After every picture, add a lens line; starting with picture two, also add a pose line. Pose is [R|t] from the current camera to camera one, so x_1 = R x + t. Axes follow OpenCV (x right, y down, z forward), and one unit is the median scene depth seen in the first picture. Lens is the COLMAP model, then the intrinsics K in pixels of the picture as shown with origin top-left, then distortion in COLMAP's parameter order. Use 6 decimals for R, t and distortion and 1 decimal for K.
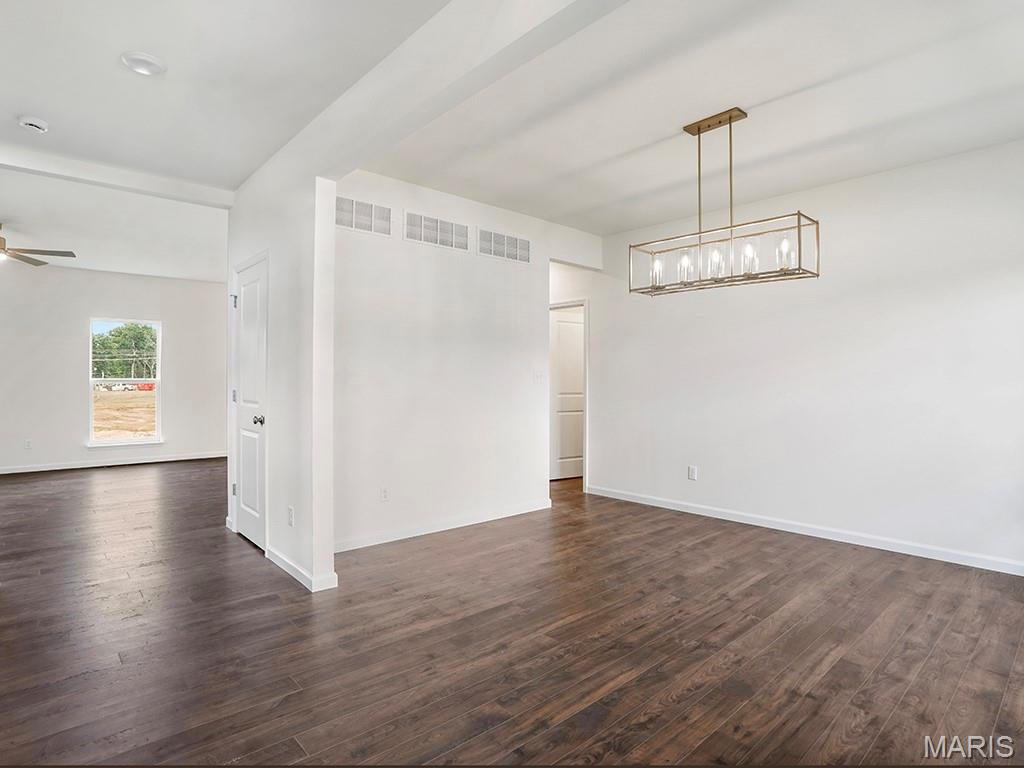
lens RADIAL K [[550.4, 0, 496.9], [0, 550.4, 381.5], [0, 0, 1]] dist [-0.052695, 0.022336]
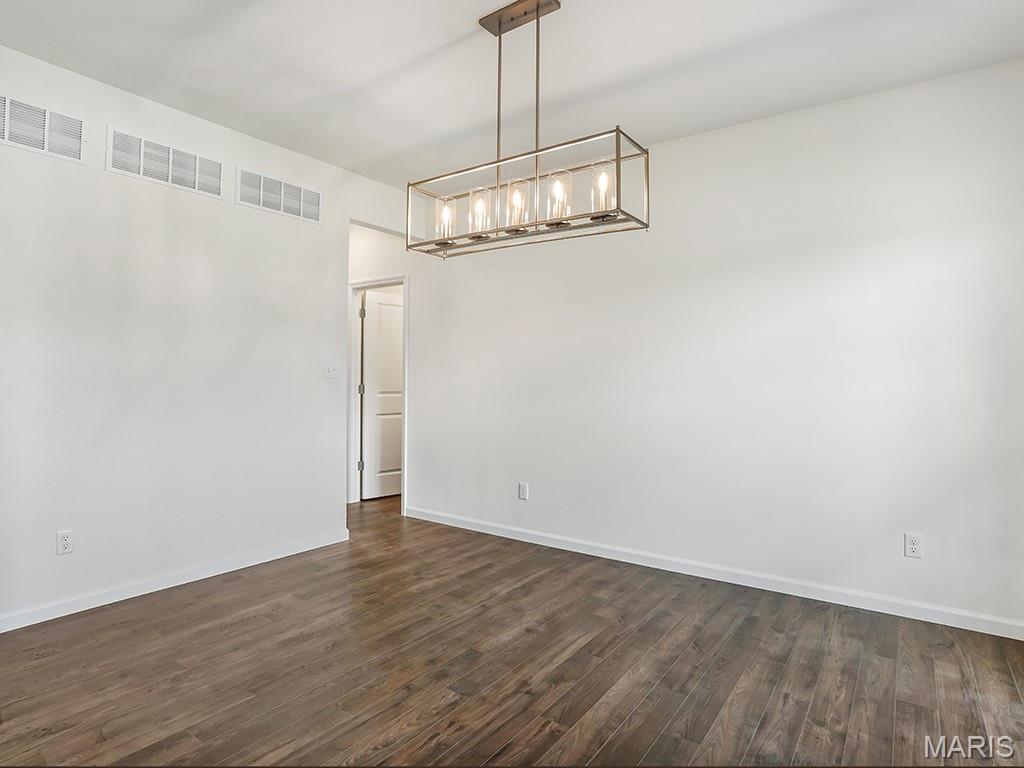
lens RADIAL K [[550.4, 0, 509.4], [0, 550.4, 374.9], [0, 0, 1]] dist [-0.052695, 0.022336]
pose [[0.976949, 0.006334, 0.213378, 0.222716], [-0.004720, 0.999956, -0.008075, 0.002840], [-0.213420, 0.006882, 0.976936, 0.286741]]
